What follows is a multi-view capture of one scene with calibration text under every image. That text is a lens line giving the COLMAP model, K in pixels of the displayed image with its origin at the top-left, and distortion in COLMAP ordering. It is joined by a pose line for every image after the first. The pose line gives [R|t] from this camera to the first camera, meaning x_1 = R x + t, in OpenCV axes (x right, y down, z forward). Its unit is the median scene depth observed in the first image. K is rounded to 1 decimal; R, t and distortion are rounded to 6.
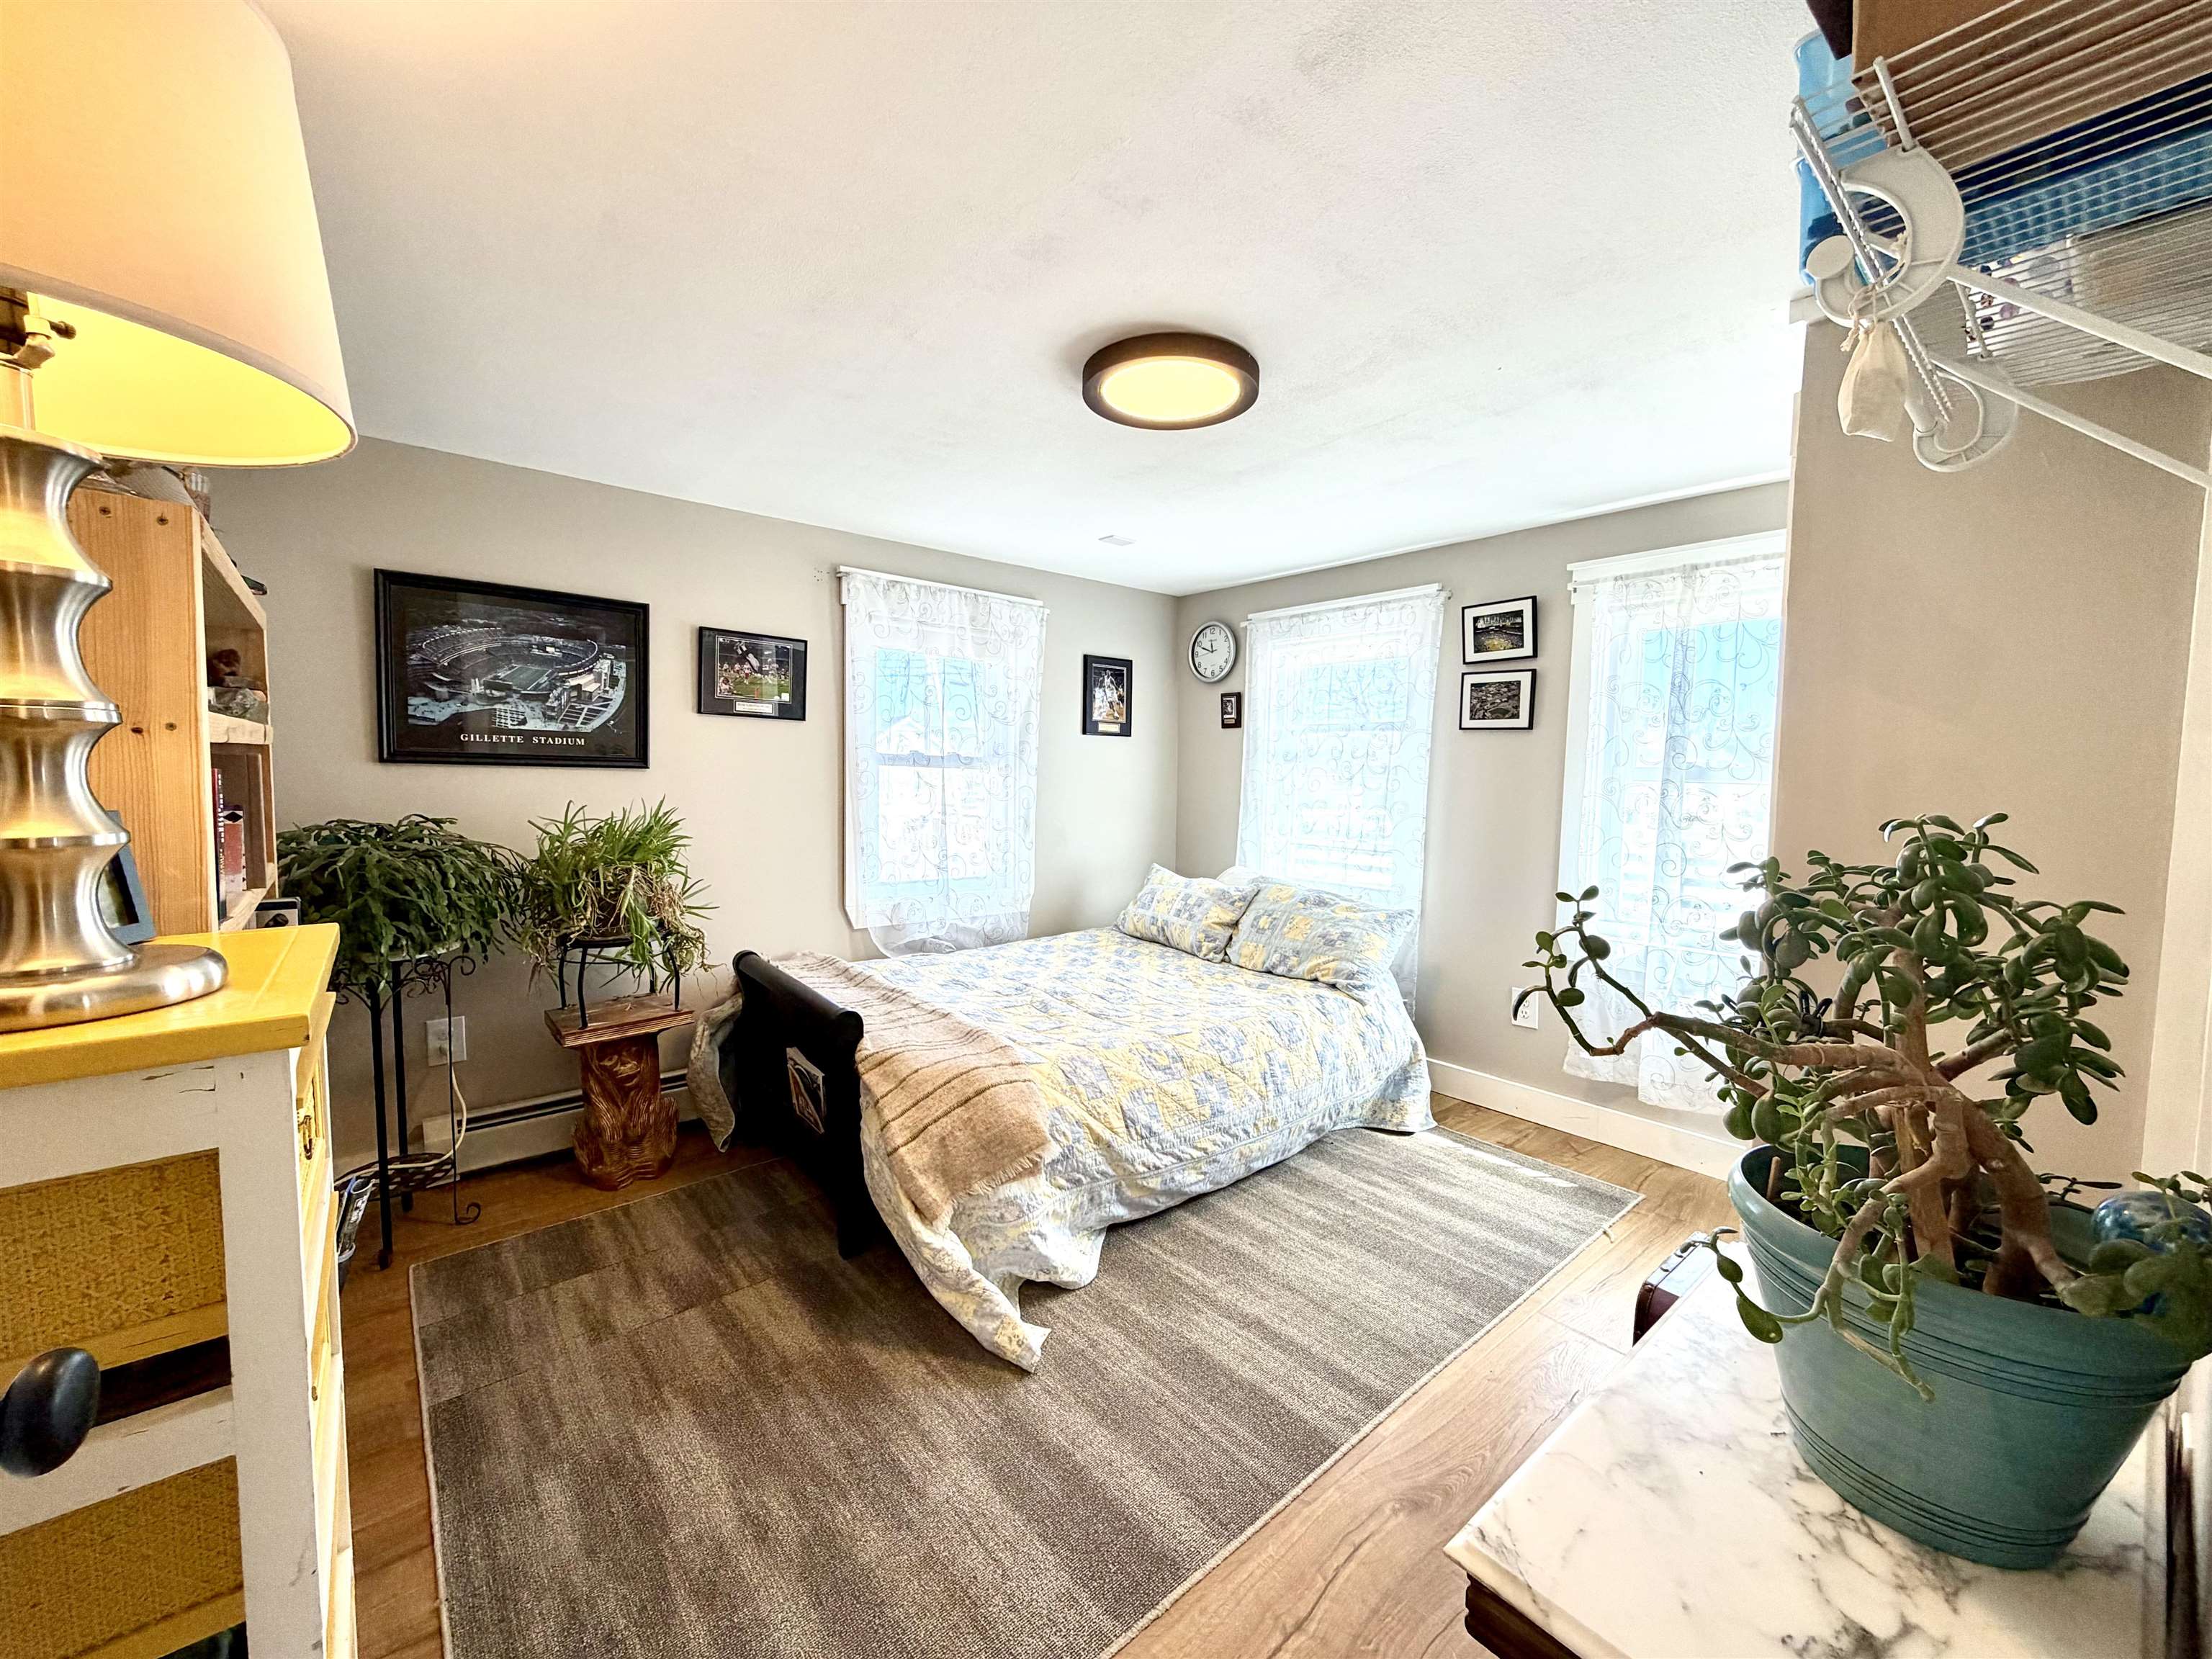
lens RADIAL K [[880.1, 0, 1102.1], [0, 880.1, 830.6], [0, 0, 1]] dist [-0.001134, 0.000445]
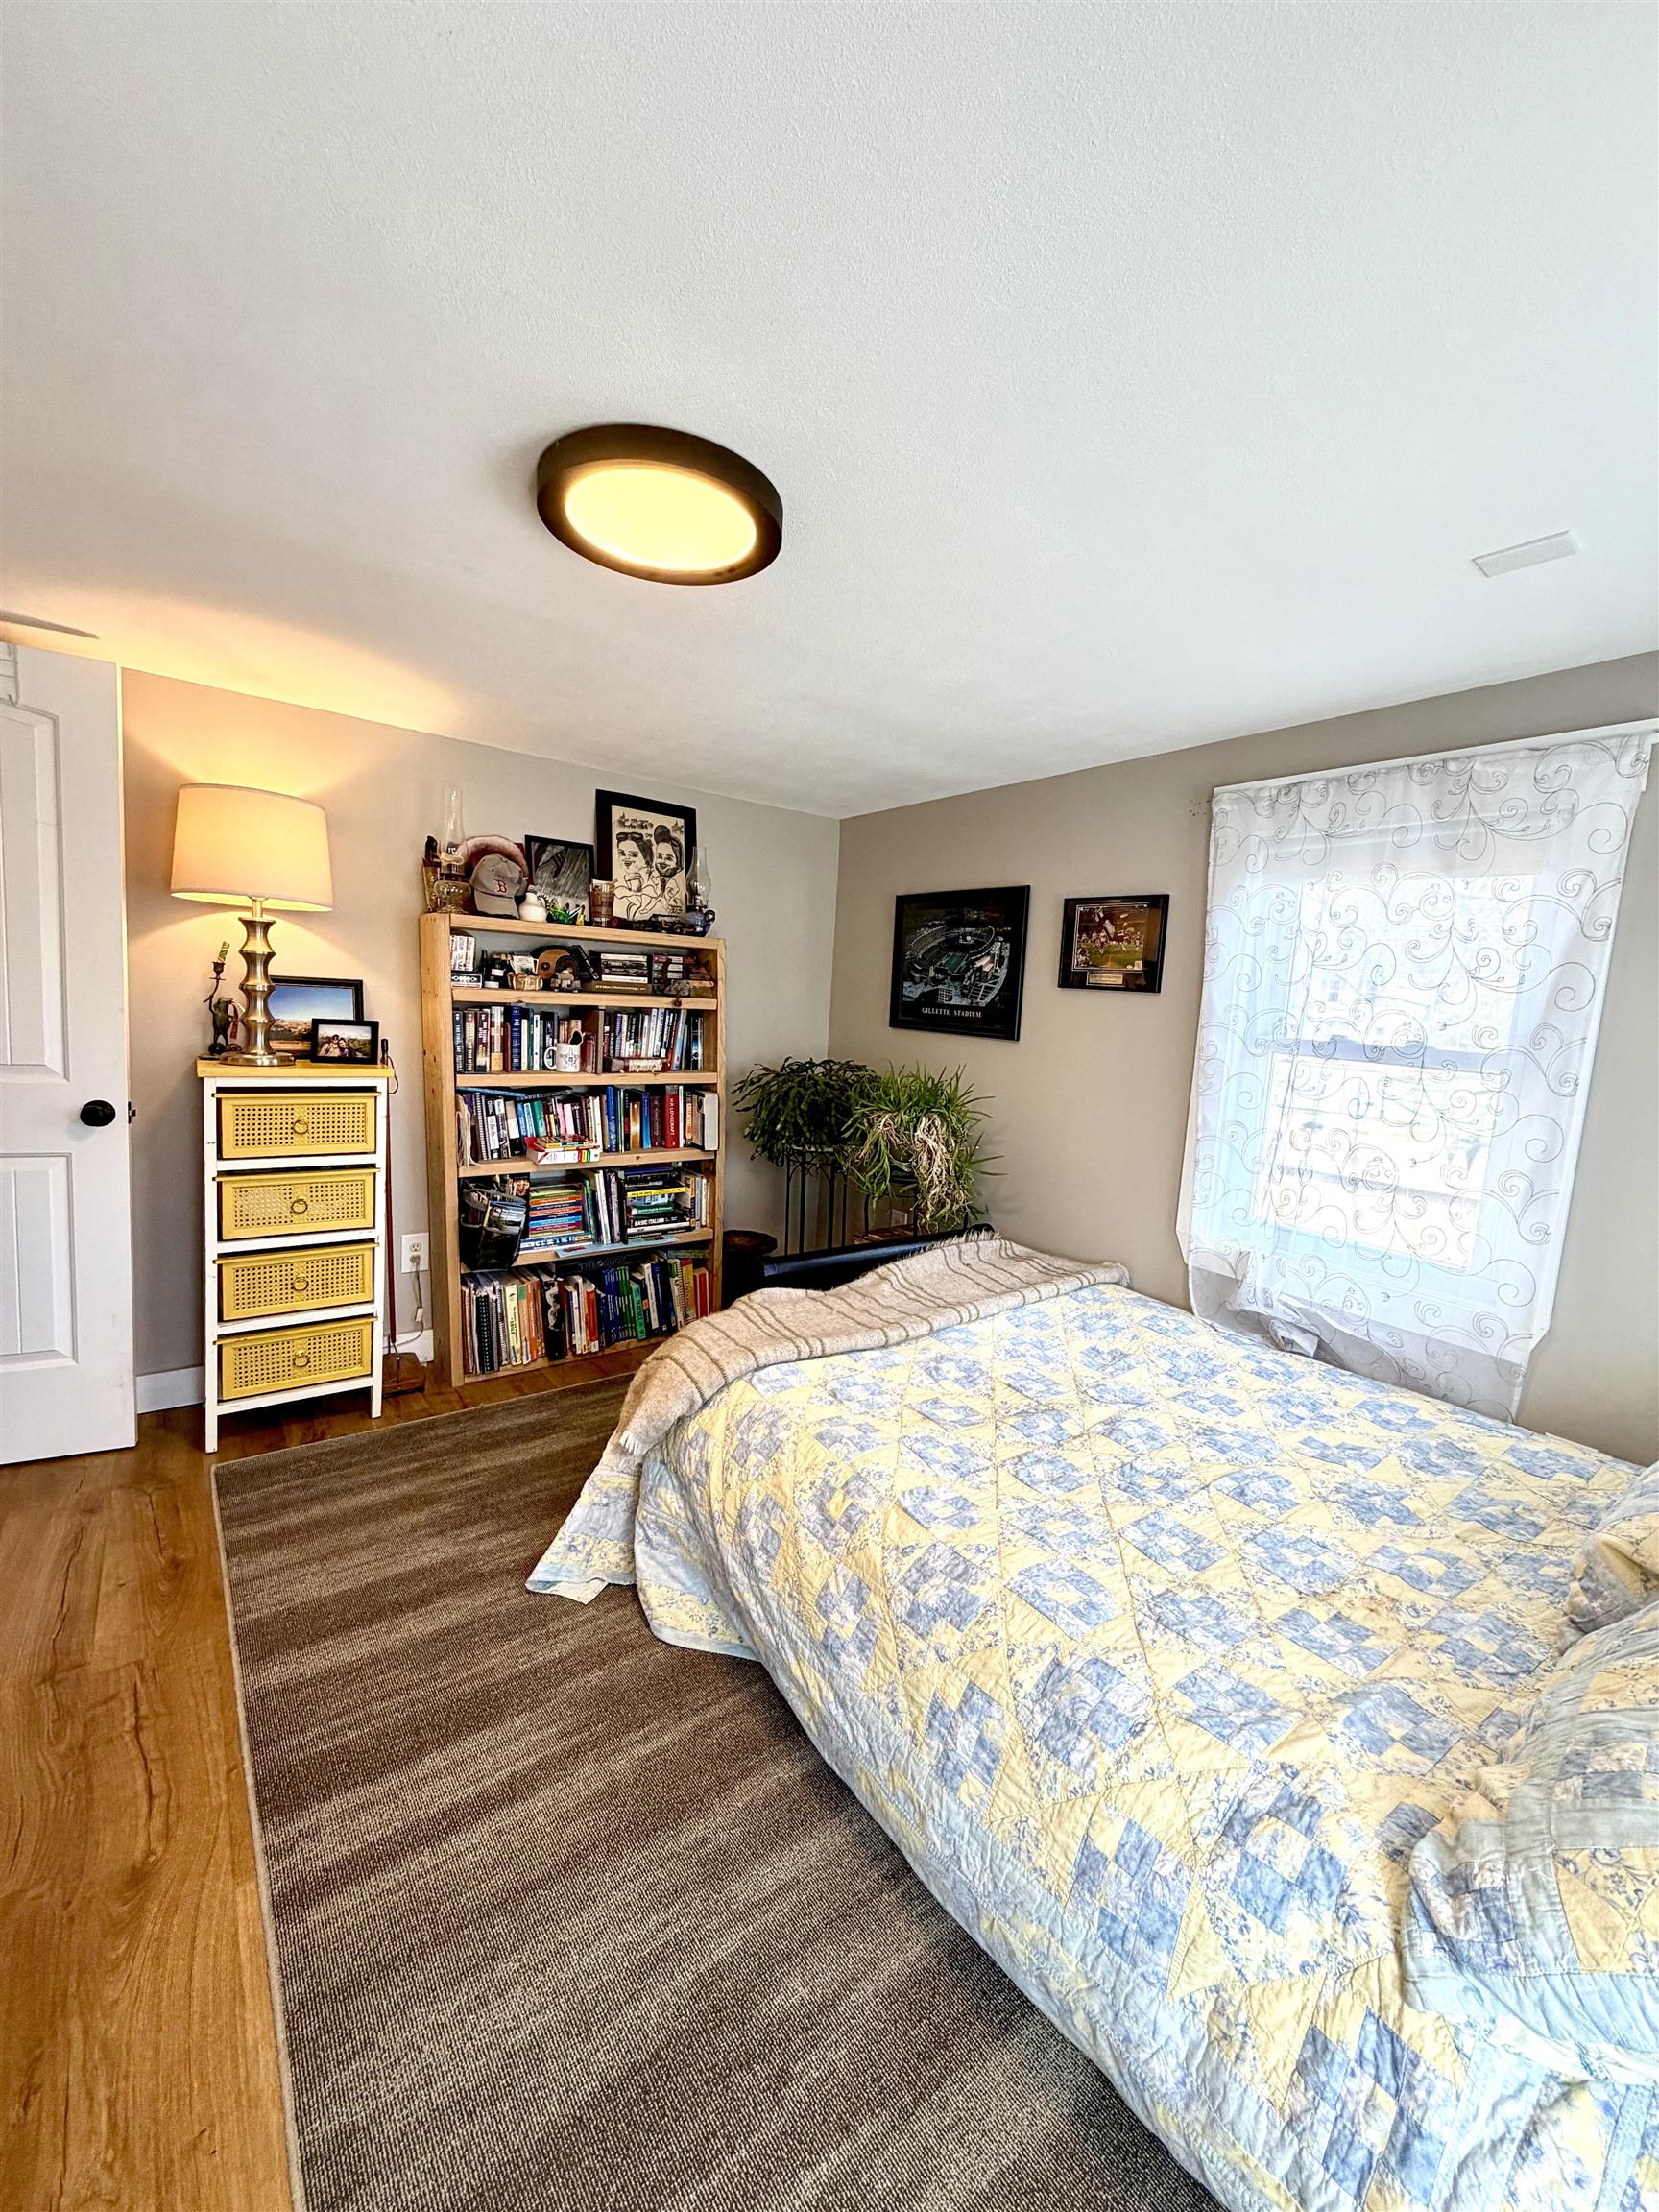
lens RADIAL K [[880.1, 0, 825.6], [0, 880.1, 1096.7], [0, 0, 1]] dist [-0.001134, 0.000445]
pose [[-0.057519, 0.090621, -0.994223, 0.584089], [-0.126311, 0.987208, 0.097289, -0.080190], [0.990322, 0.131177, -0.045337, 0.852812]]
